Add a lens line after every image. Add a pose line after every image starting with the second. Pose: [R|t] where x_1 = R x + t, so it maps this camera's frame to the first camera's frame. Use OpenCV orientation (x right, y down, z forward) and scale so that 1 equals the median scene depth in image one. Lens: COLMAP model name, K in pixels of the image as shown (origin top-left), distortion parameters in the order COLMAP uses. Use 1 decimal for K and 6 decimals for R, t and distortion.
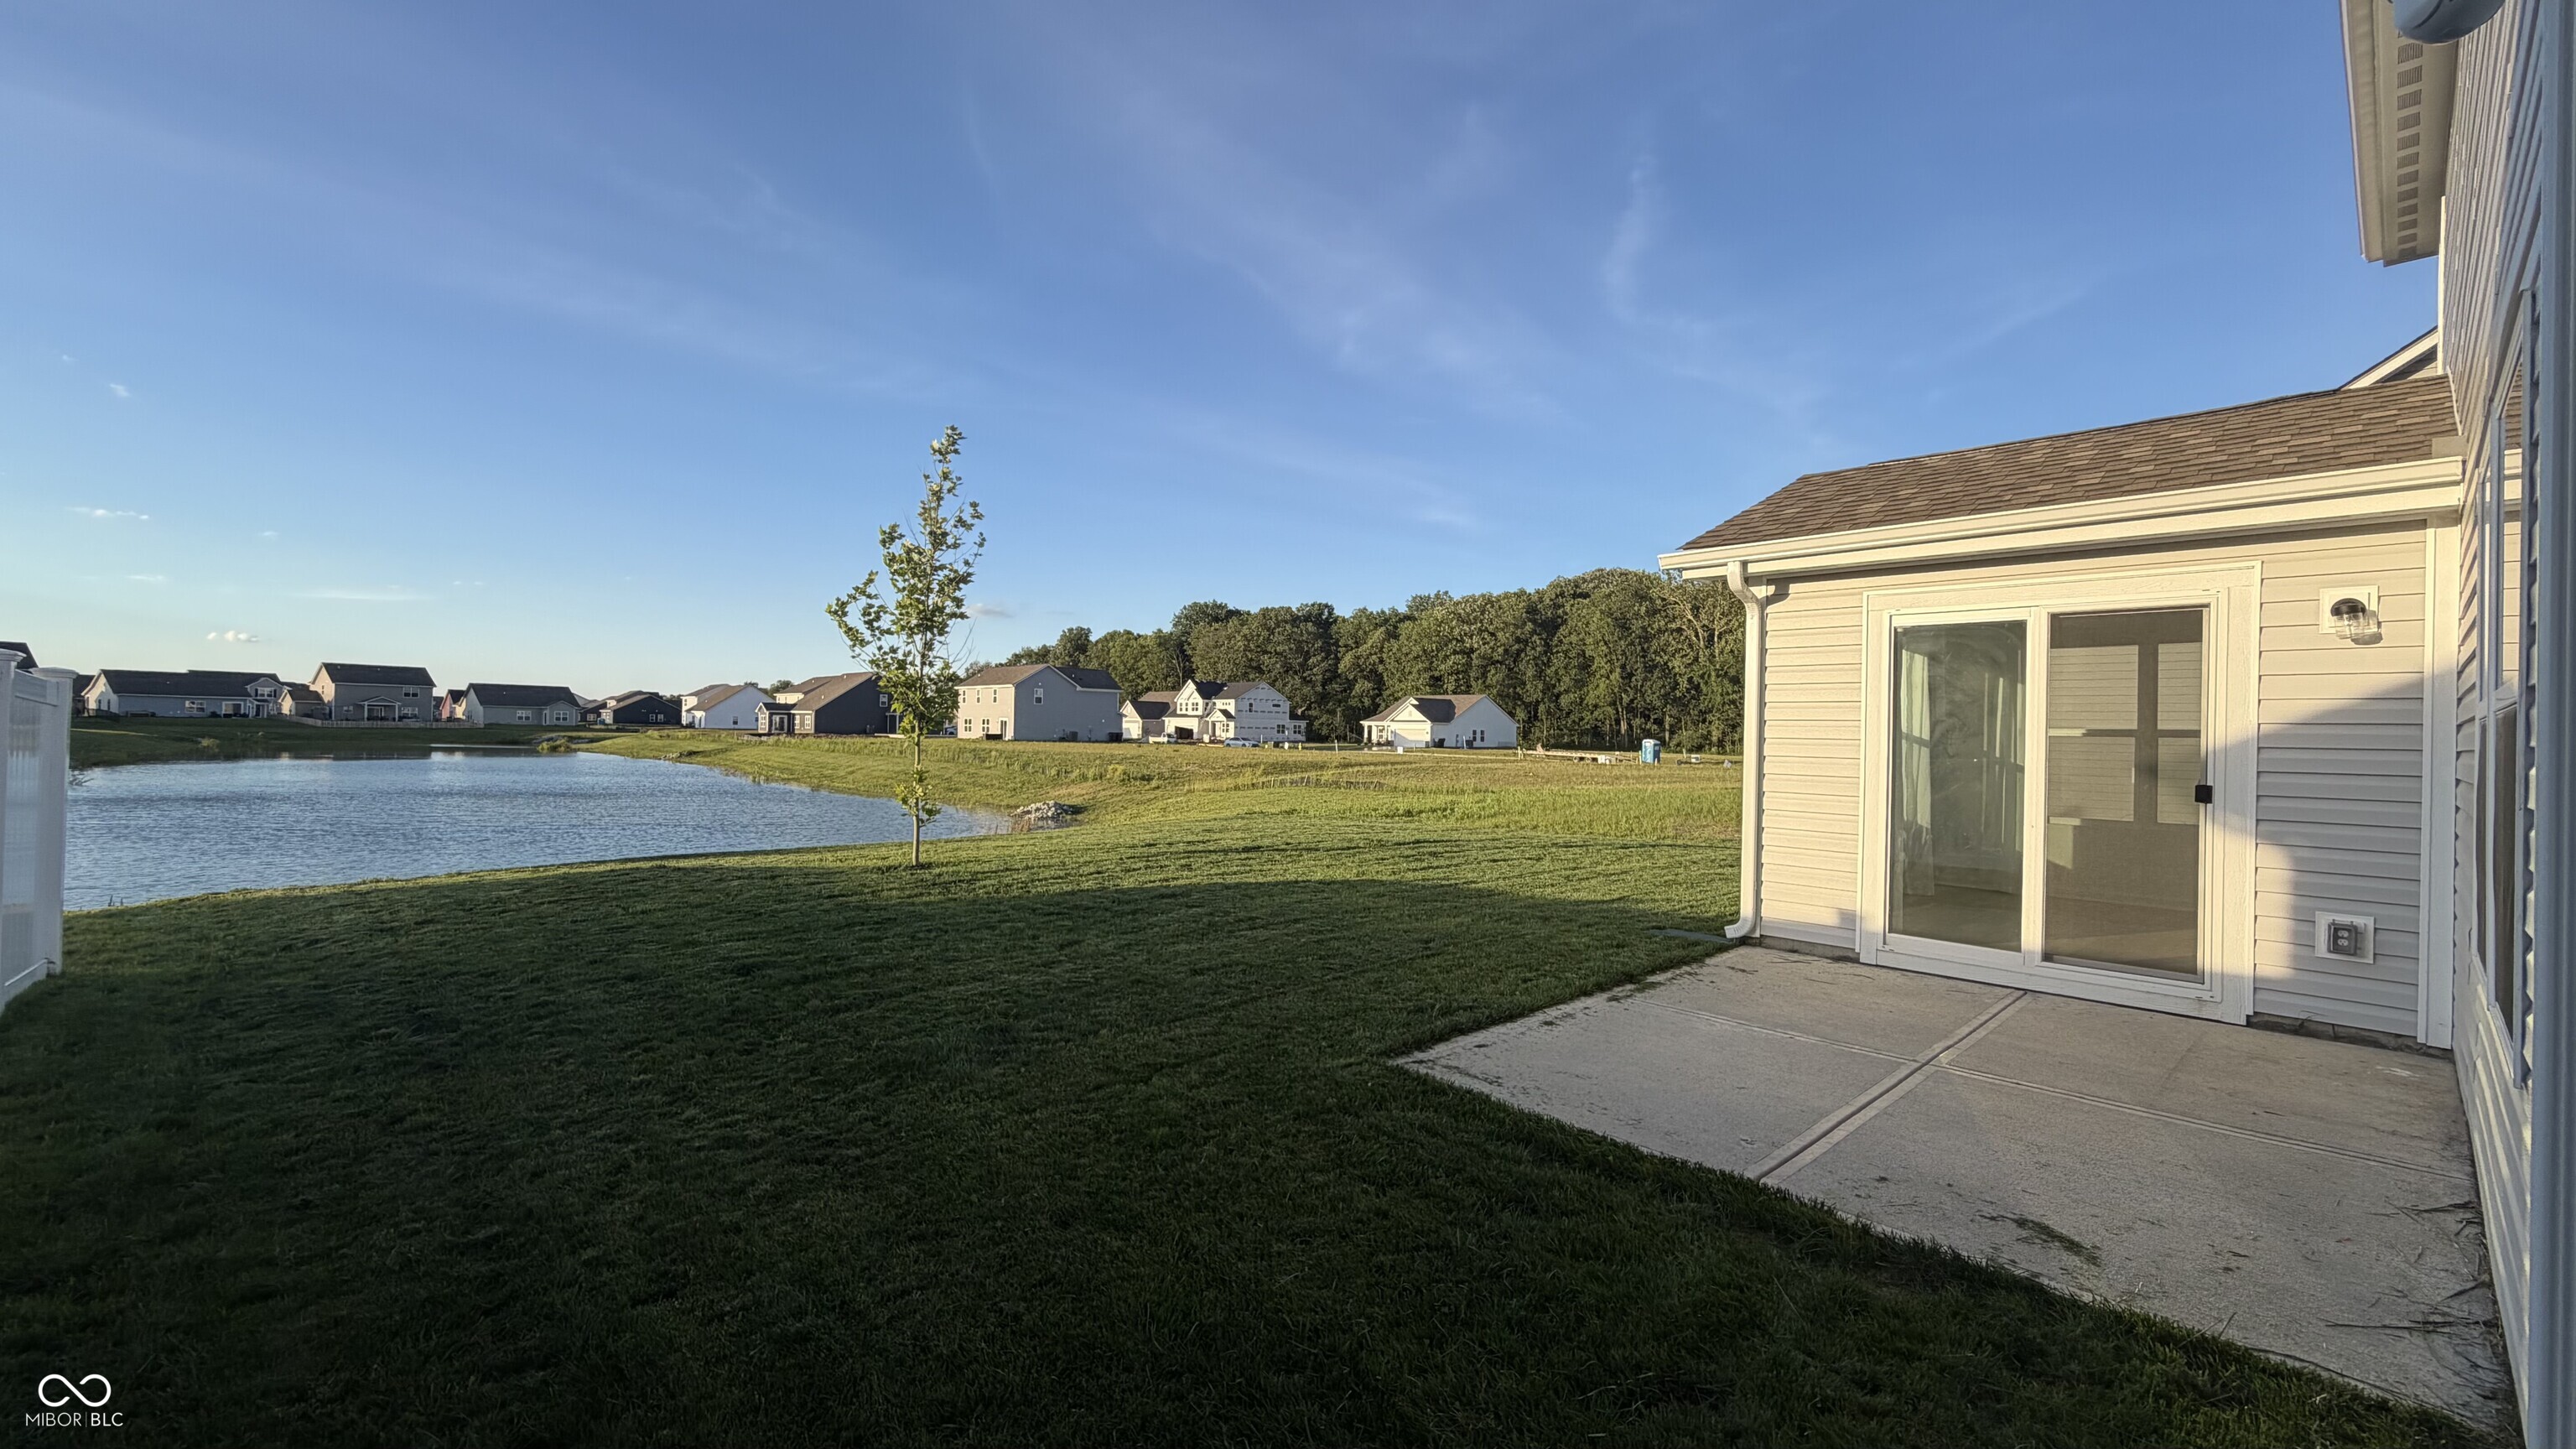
lens RADIAL K [[1035.1, 0, 1288.4], [0, 1035.1, 722.6], [0, 0, 1]] dist [0.003172, 0.000626]
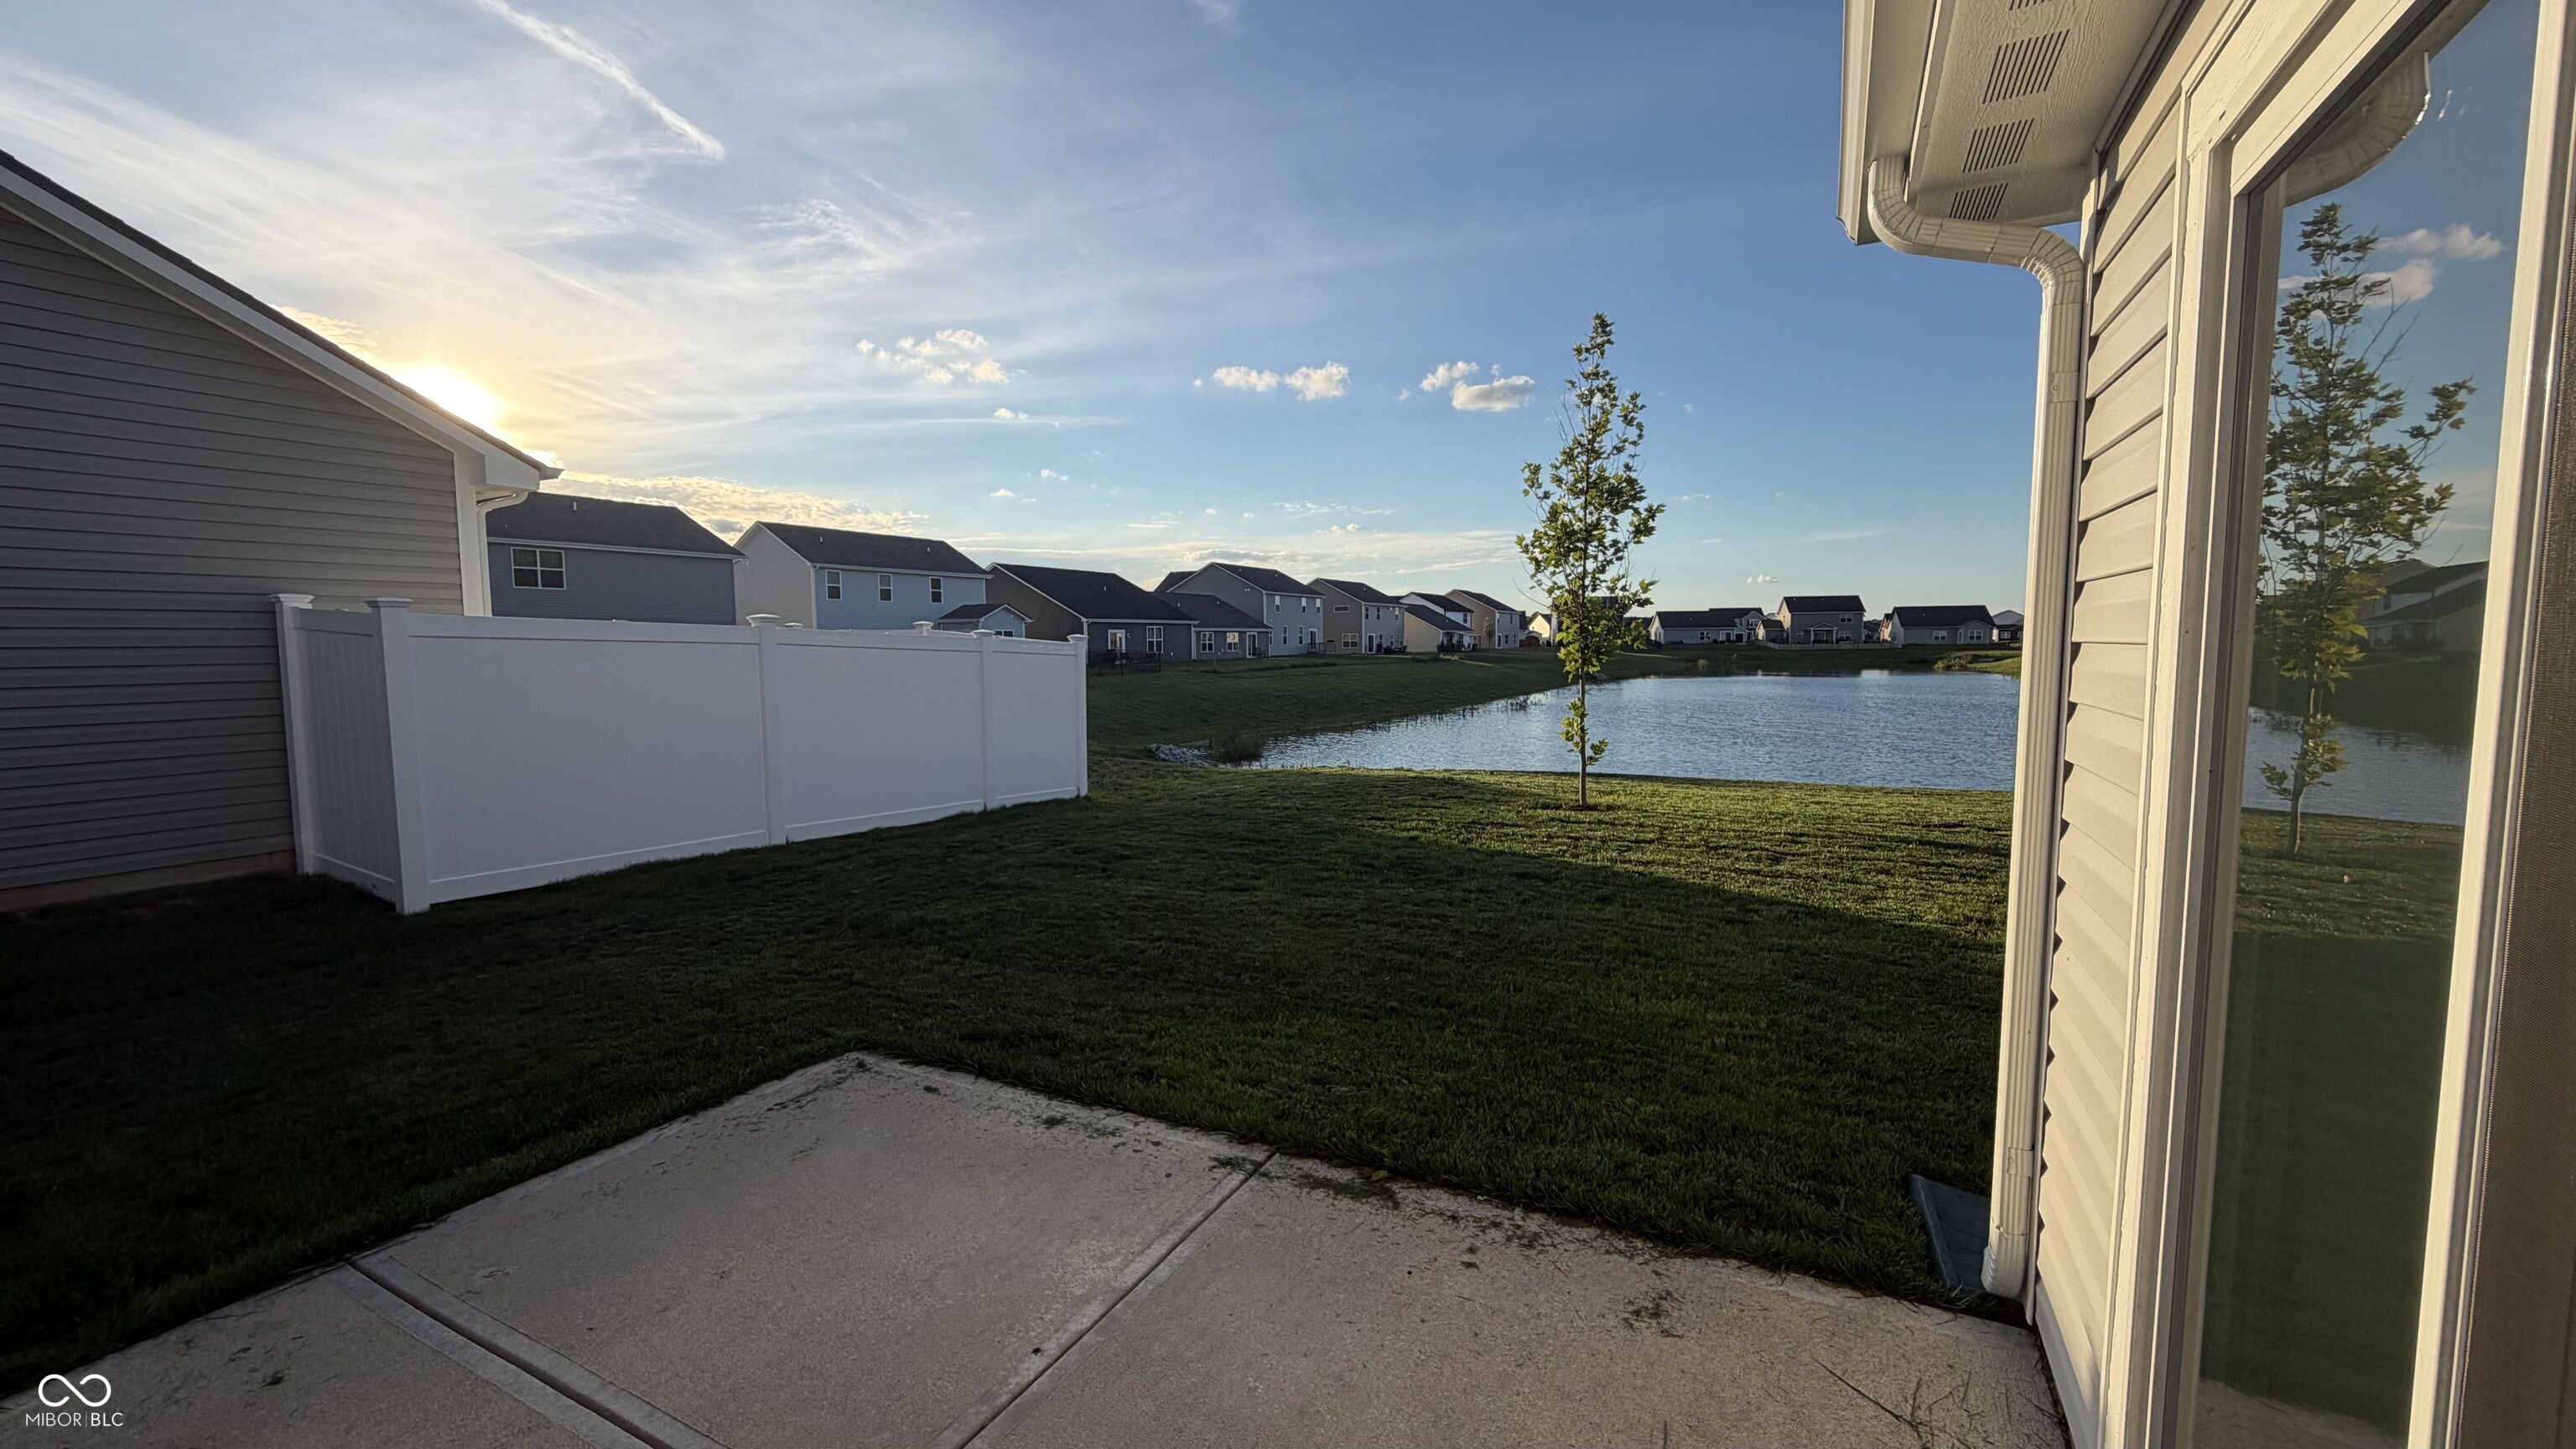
lens RADIAL K [[1035.1, 0, 1280.0], [0, 1035.1, 735.2], [0, 0, 1]] dist [0.003172, 0.000626]
pose [[0.325481, 0.061722, -0.943532, 0.369908], [0.025032, 0.996955, 0.073852, -0.002810], [0.945217, -0.047656, 0.322945, 0.373744]]
